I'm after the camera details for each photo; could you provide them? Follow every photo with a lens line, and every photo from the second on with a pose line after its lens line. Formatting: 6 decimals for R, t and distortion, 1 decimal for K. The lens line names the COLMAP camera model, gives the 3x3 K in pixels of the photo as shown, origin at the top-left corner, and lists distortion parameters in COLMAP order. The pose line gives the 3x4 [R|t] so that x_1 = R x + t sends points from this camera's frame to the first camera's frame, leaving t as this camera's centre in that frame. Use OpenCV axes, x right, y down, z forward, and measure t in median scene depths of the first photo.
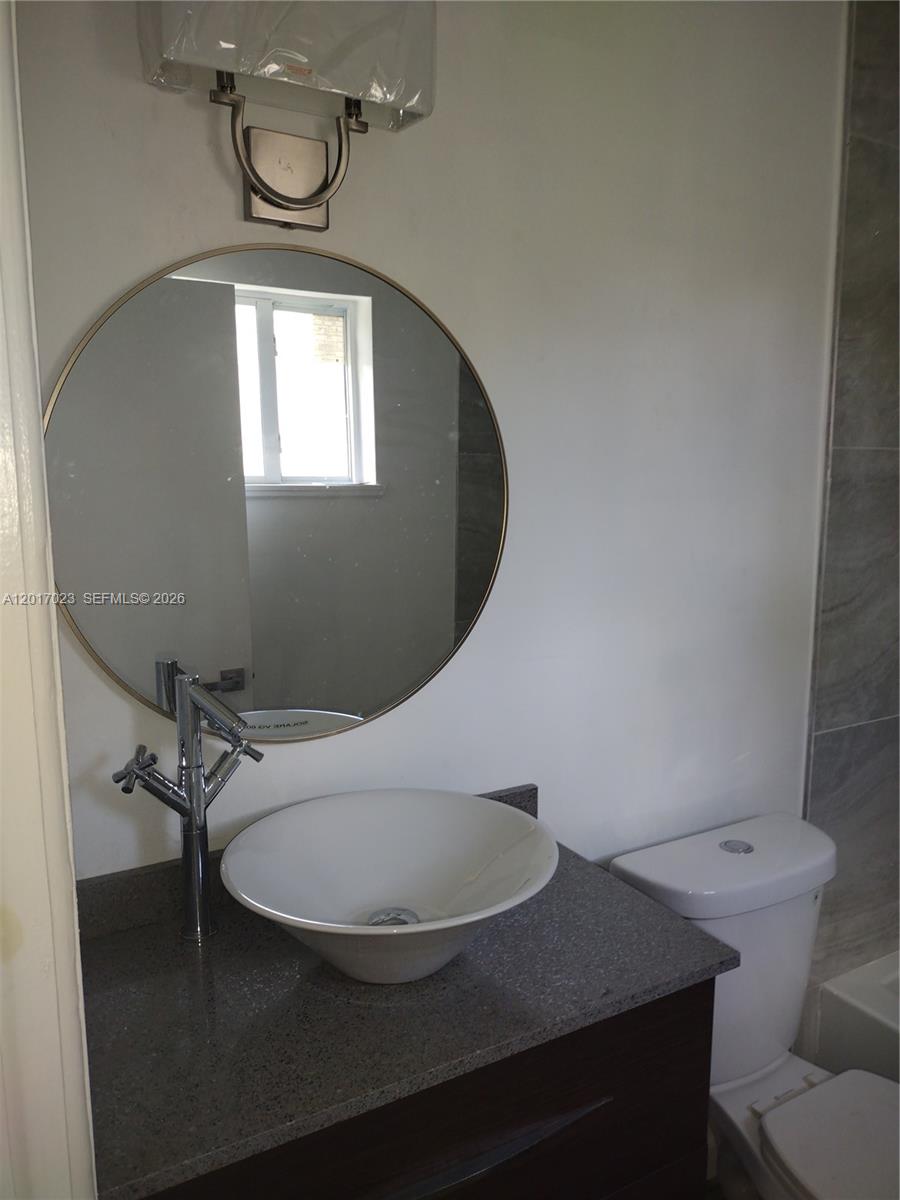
lens RADIAL K [[896.9, 0, 480.3], [0, 896.9, 599.4], [0, 0, 1]] dist [0.006108, 0.008563]
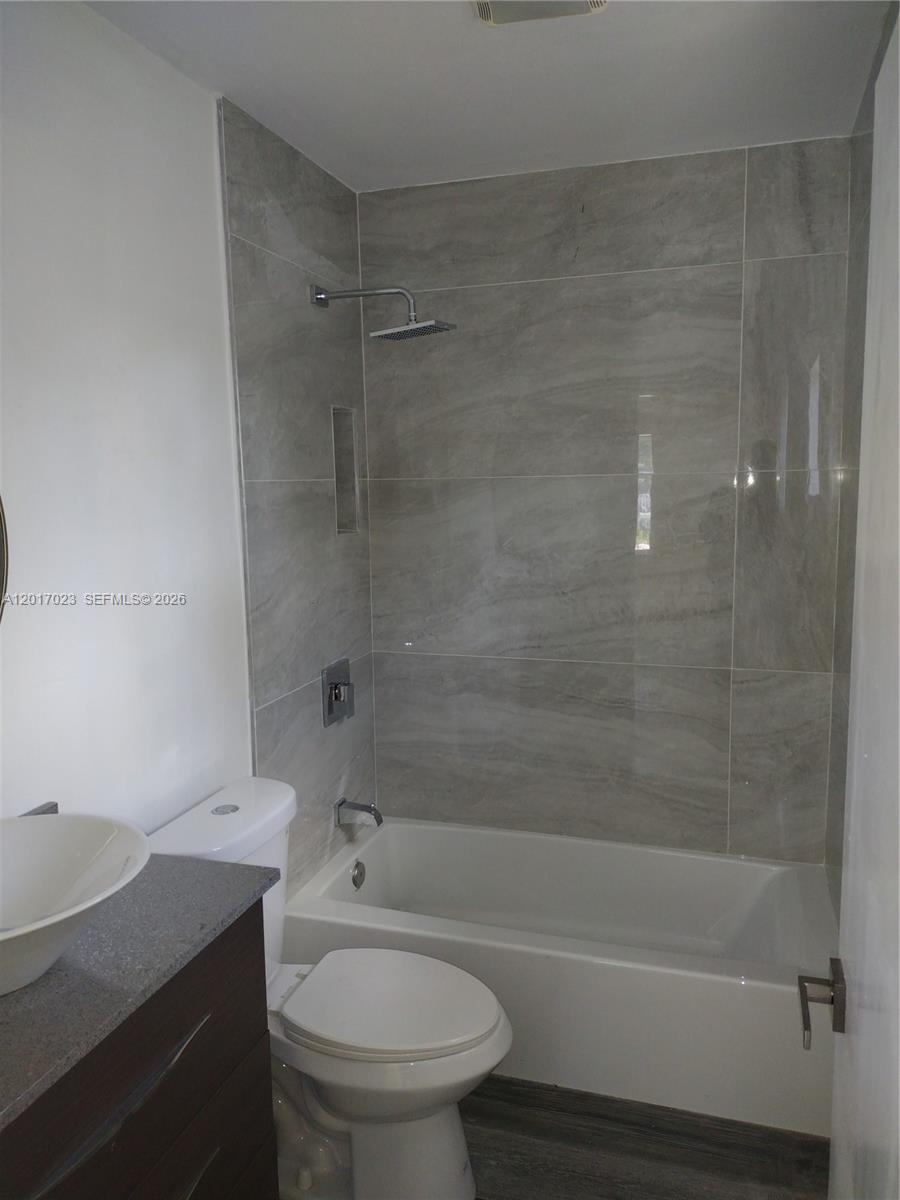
lens RADIAL K [[892.5, 0, 450.0], [0, 892.5, 600.0], [0, 0, 1]] dist [0.111114, -0.084327]
pose [[0.744075, -0.109144, 0.659121, -0.261526], [0.121620, 0.992209, 0.027004, -0.002456], [-0.656933, 0.060069, 0.751552, -0.135937]]
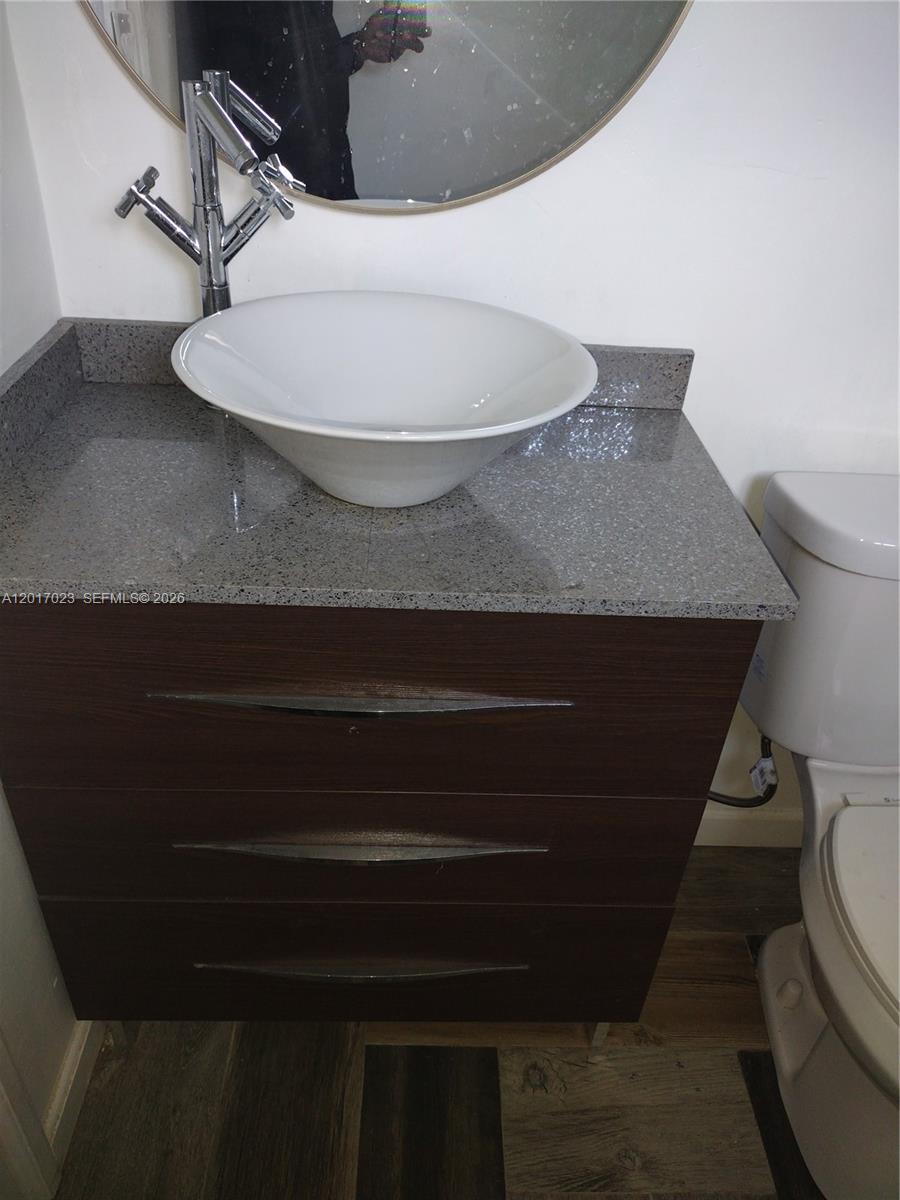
lens RADIAL K [[897.0, 0, 450.0], [0, 897.0, 600.0], [0, 0, 1]] dist [0.048492, 0.003194]
pose [[0.876071, 0.311901, -0.367720, 0.227926], [-0.126749, 0.884759, 0.448483, 0.076978], [0.465226, -0.346295, 0.814644, 0.213101]]
